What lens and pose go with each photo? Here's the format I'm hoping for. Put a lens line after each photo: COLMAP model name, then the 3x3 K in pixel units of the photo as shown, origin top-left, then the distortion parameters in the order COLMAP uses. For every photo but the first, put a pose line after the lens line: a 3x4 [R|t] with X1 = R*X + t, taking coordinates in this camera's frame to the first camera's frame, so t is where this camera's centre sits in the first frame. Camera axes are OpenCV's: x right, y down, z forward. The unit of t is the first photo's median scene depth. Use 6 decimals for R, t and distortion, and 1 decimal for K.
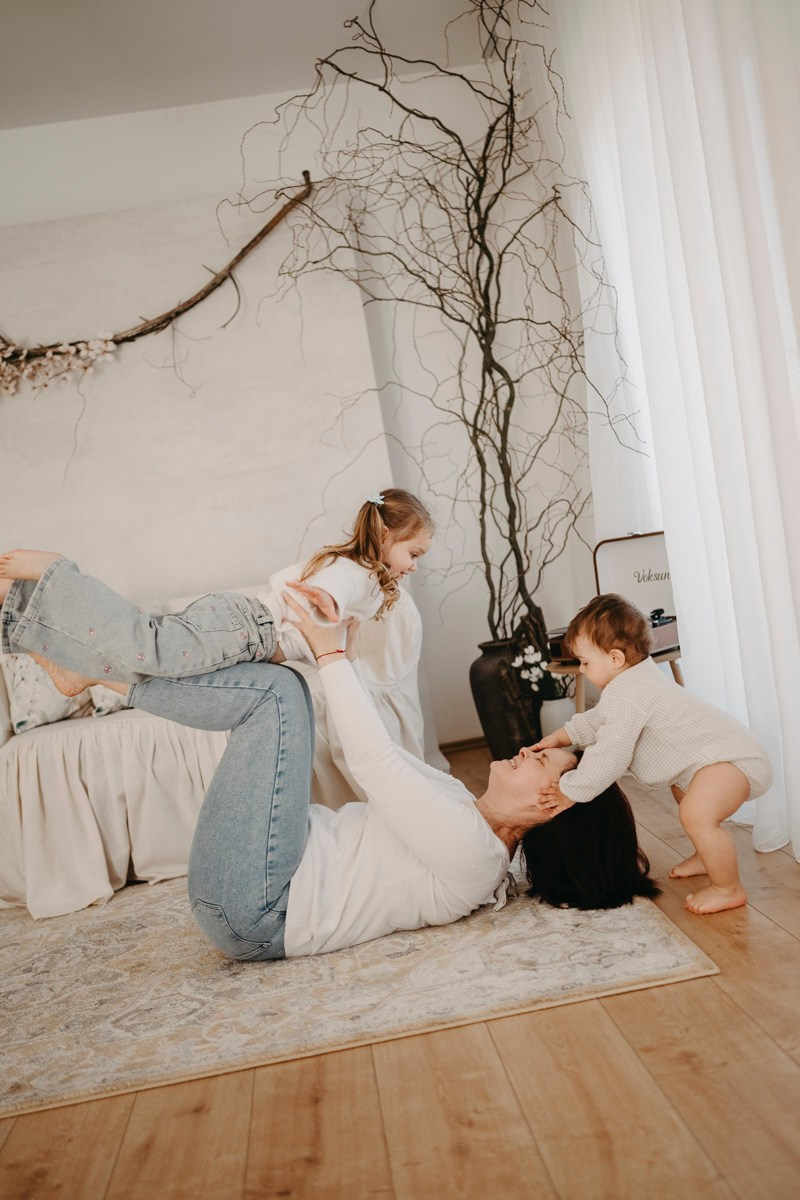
lens RADIAL K [[1166.4, 0, 400.0], [0, 1166.4, 600.0], [0, 0, 1]] dist [-0.003421, 0.011049]
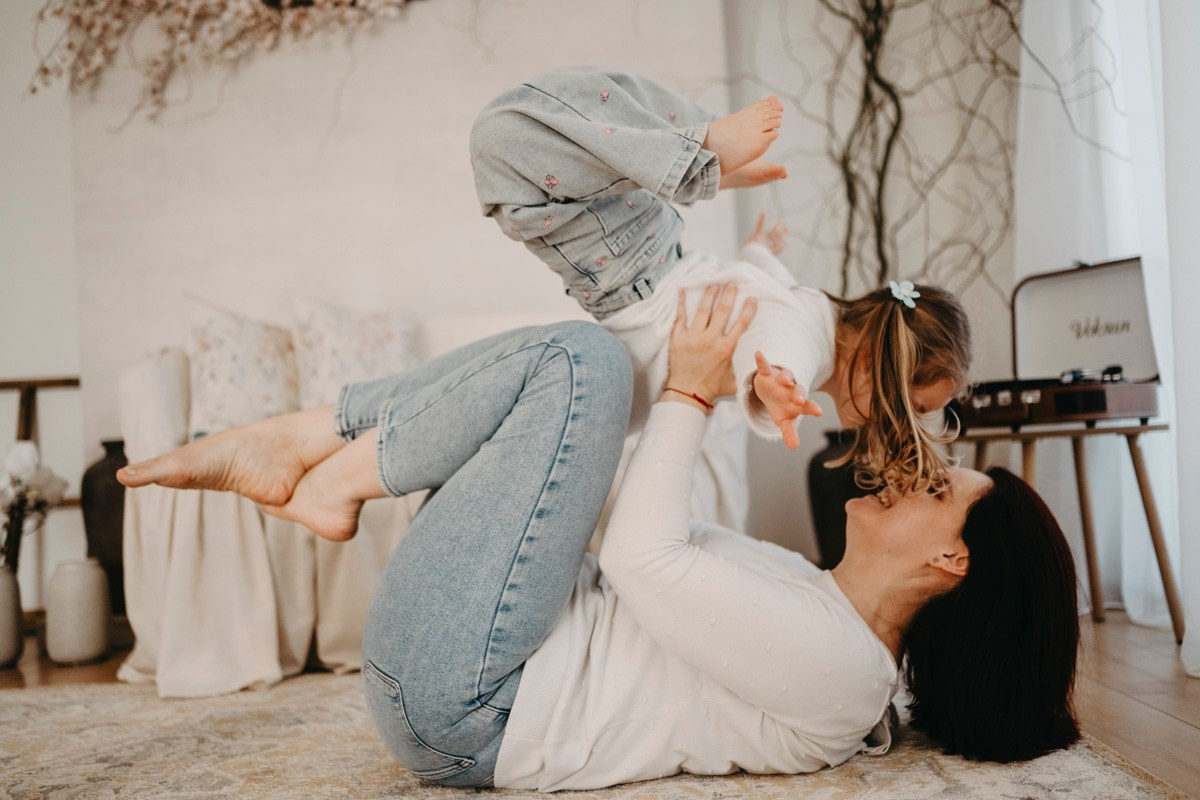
lens RADIAL K [[1166.4, 0, 600.0], [0, 1166.4, 400.0], [0, 0, 1]] dist [-0.003421, 0.011049]
pose [[0.989731, 0.108182, -0.093434, -0.011039], [-0.114524, 0.991265, -0.065404, 0.115558], [0.085542, 0.075433, 0.993475, 0.324710]]
